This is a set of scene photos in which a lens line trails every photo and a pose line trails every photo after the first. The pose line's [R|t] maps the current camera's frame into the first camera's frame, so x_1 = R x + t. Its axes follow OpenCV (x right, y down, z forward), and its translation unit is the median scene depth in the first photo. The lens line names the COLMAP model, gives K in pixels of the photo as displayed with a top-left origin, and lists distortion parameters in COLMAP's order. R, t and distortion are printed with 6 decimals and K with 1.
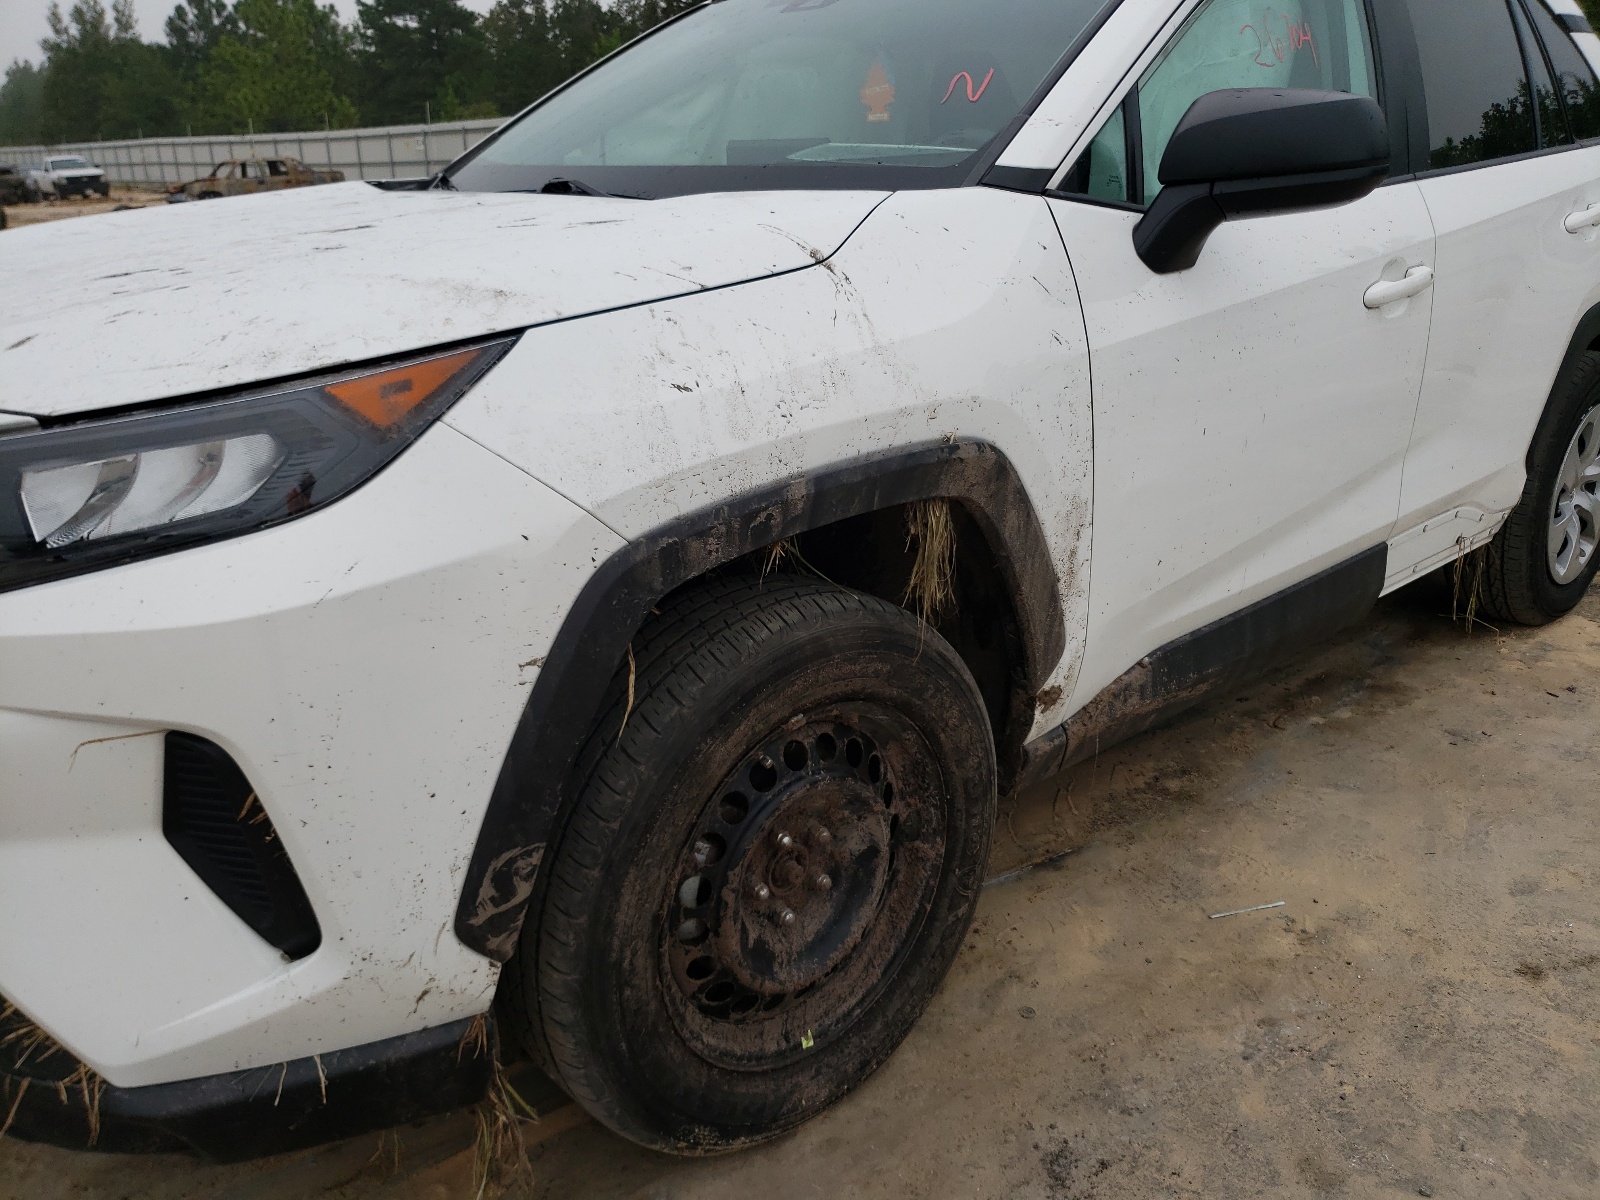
lens RADIAL K [[1281.8, 0, 800.0], [0, 1281.8, 600.0], [0, 0, 1]] dist [0.003194, -0.012931]
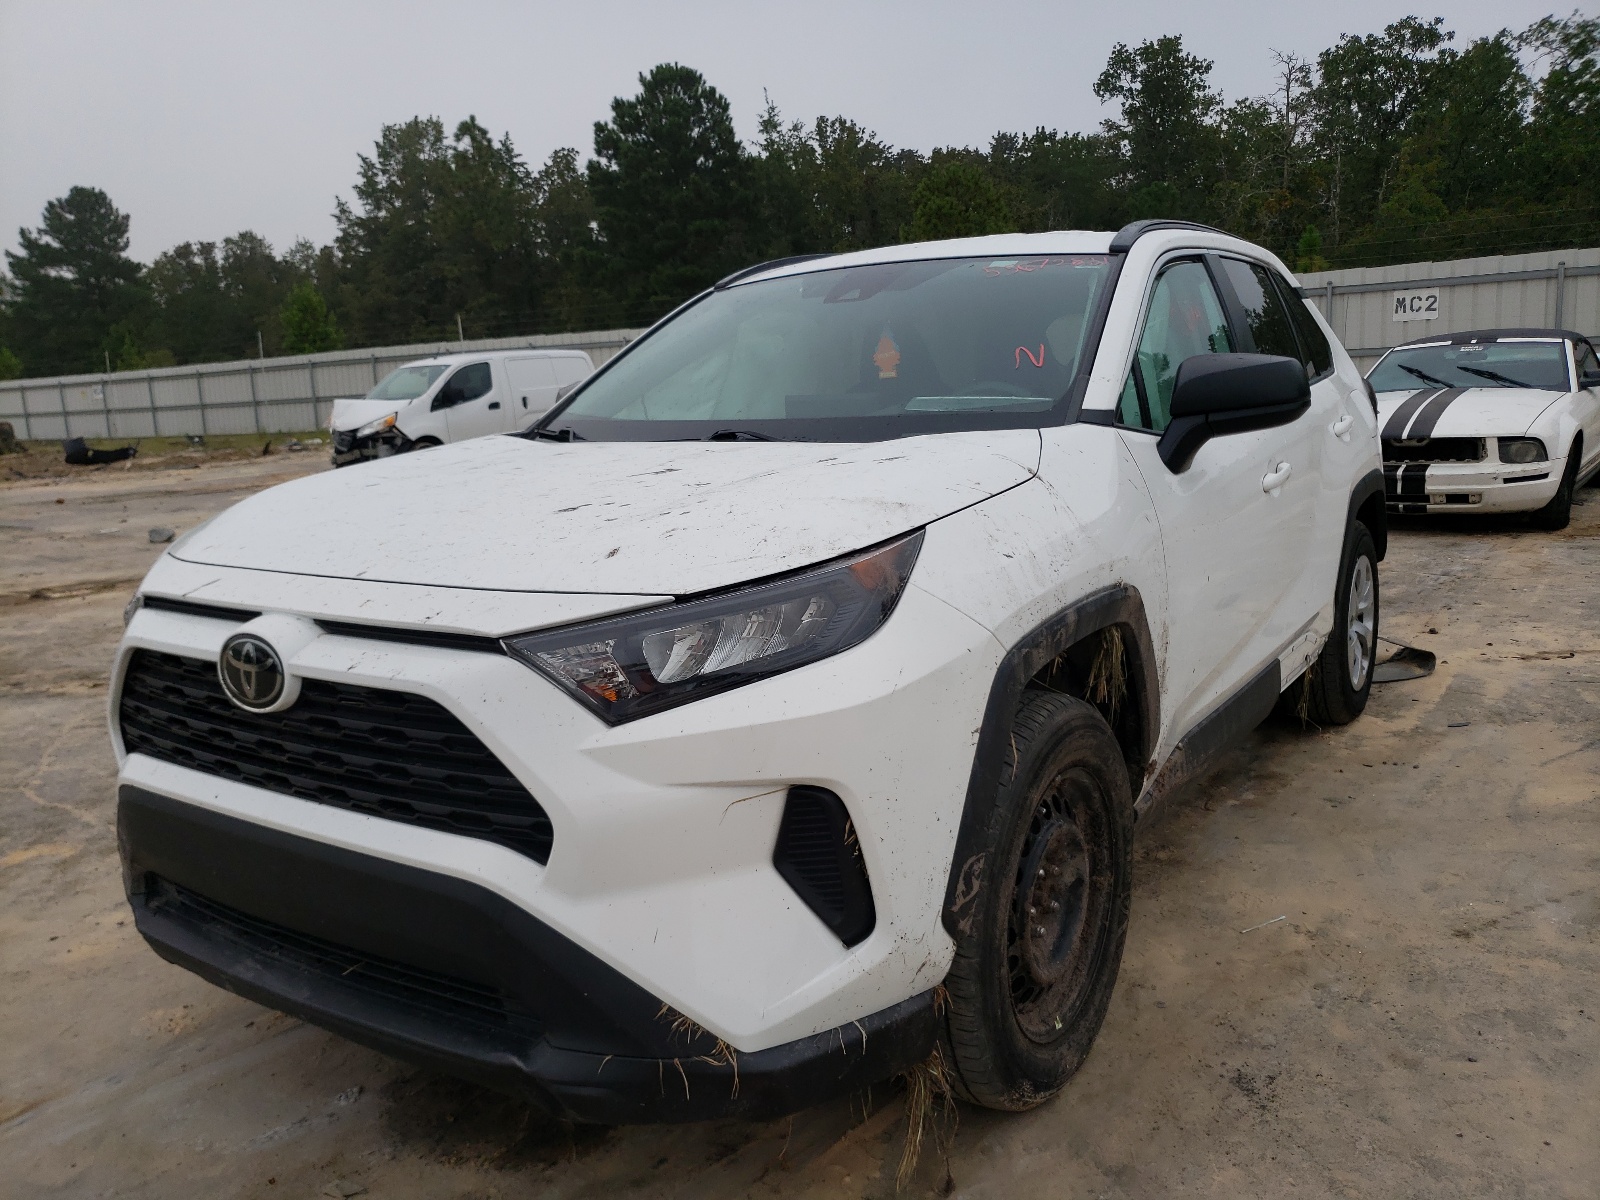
lens RADIAL K [[1264.8, 0, 800.0], [0, 1264.8, 600.0], [0, 0, 1]] dist [-0.005535, 0.005958]
pose [[0.971569, -0.067736, 0.226862, -0.521791], [0.104511, 0.982491, -0.154234, 0.074207], [-0.212443, 0.173559, 0.961637, -0.313815]]
